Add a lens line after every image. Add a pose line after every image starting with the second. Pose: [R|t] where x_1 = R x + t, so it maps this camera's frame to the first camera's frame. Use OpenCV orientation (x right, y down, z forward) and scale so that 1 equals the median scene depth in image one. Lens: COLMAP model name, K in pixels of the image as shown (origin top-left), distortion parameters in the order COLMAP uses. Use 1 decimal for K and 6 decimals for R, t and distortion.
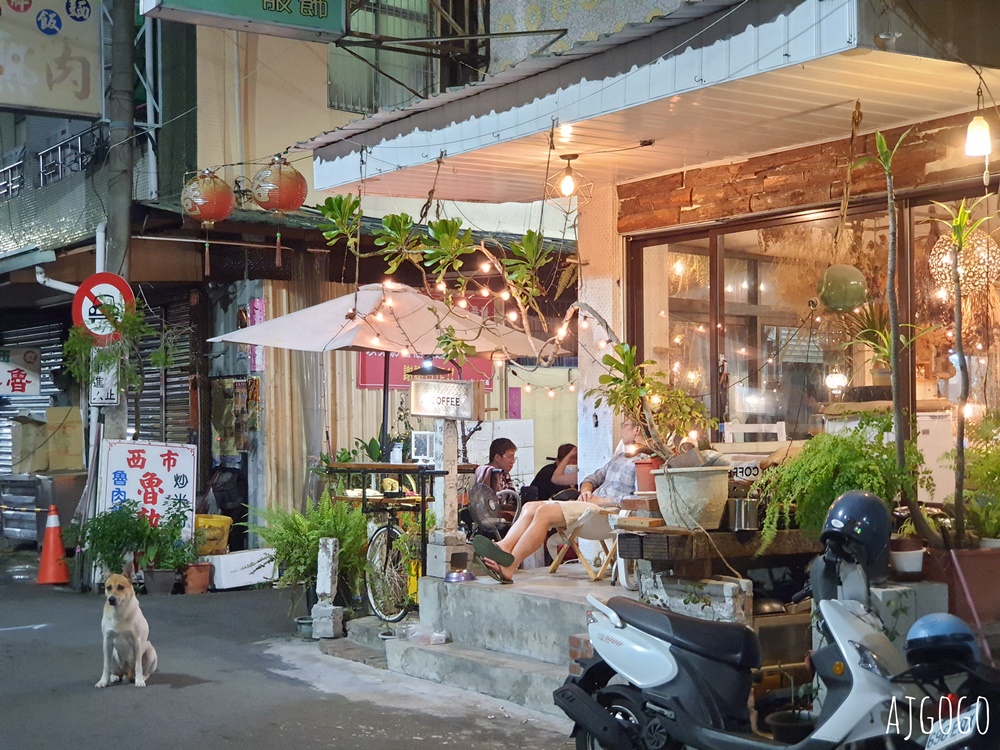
lens RADIAL K [[1507.1, 0, 500.7], [0, 1507.1, 375.7], [0, 0, 1]] dist [-0.017994, 0.000000]
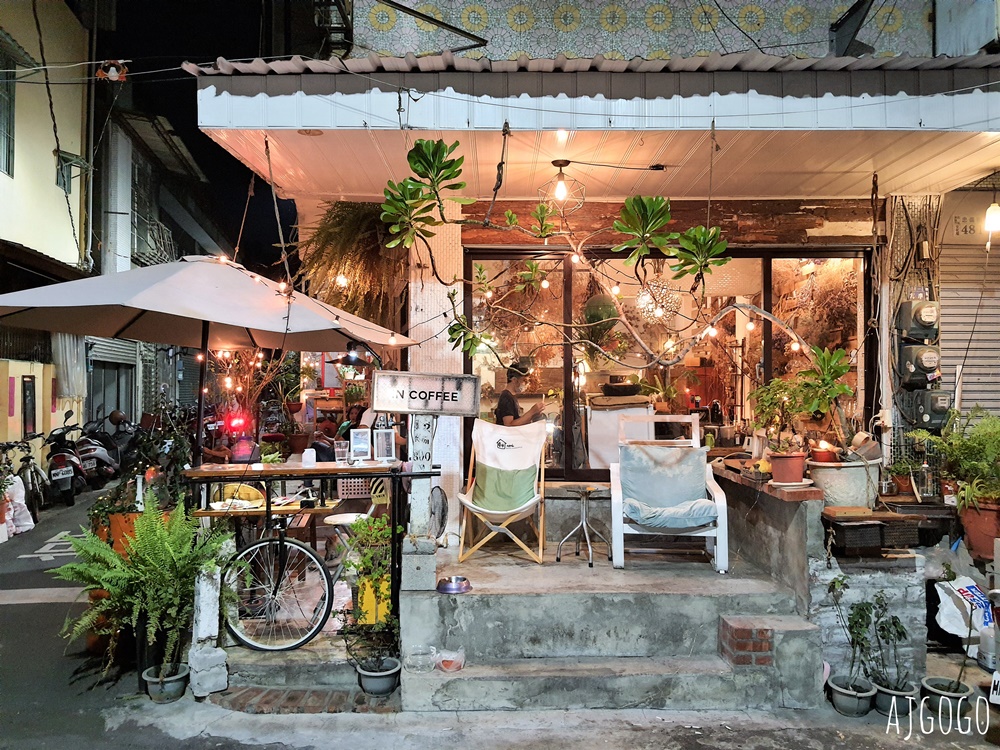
lens RADIAL K [[784.5, 0, 496.7], [0, 784.5, 377.3], [0, 0, 1]] dist [-0.014561, -0.010326]
pose [[0.560103, 0.018110, 0.828225, -0.446979], [-0.024591, 0.999684, -0.005229, 0.007749], [-0.828058, -0.017438, 0.560371, 0.766268]]
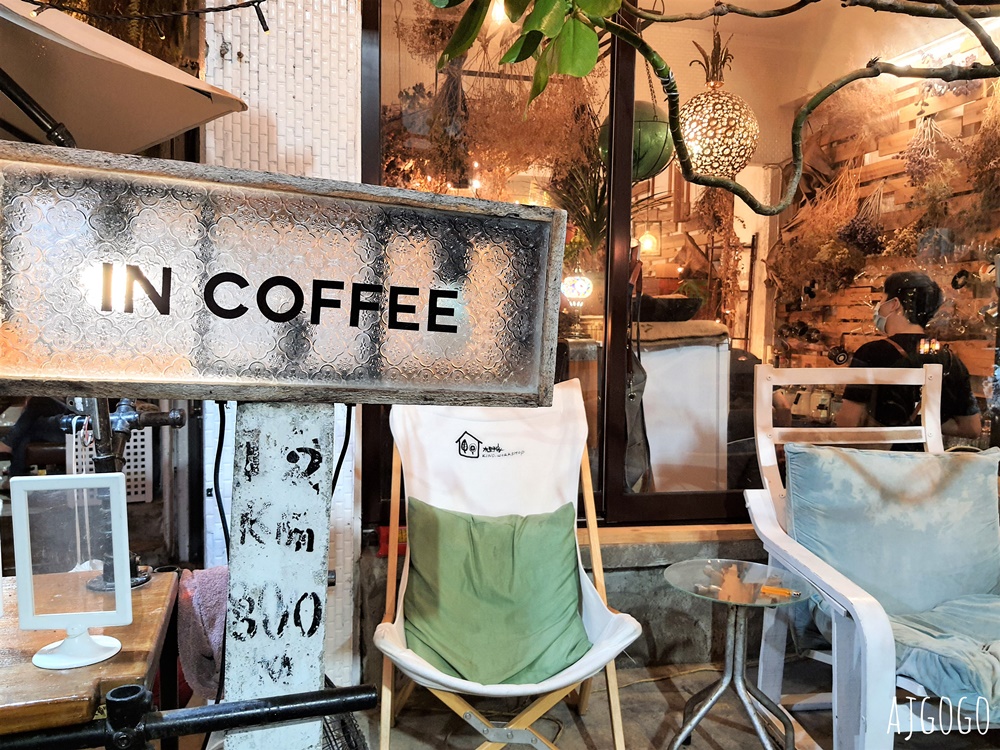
lens RADIAL K [[784.5, 0, 496.0], [0, 784.5, 372.5], [0, 0, 1]] dist [-0.014561, -0.010326]
pose [[0.344795, -0.056494, 0.936976, -0.133047], [-0.041625, 0.996285, 0.075387, 0.018529], [-0.937755, -0.064995, 0.341163, 1.033111]]
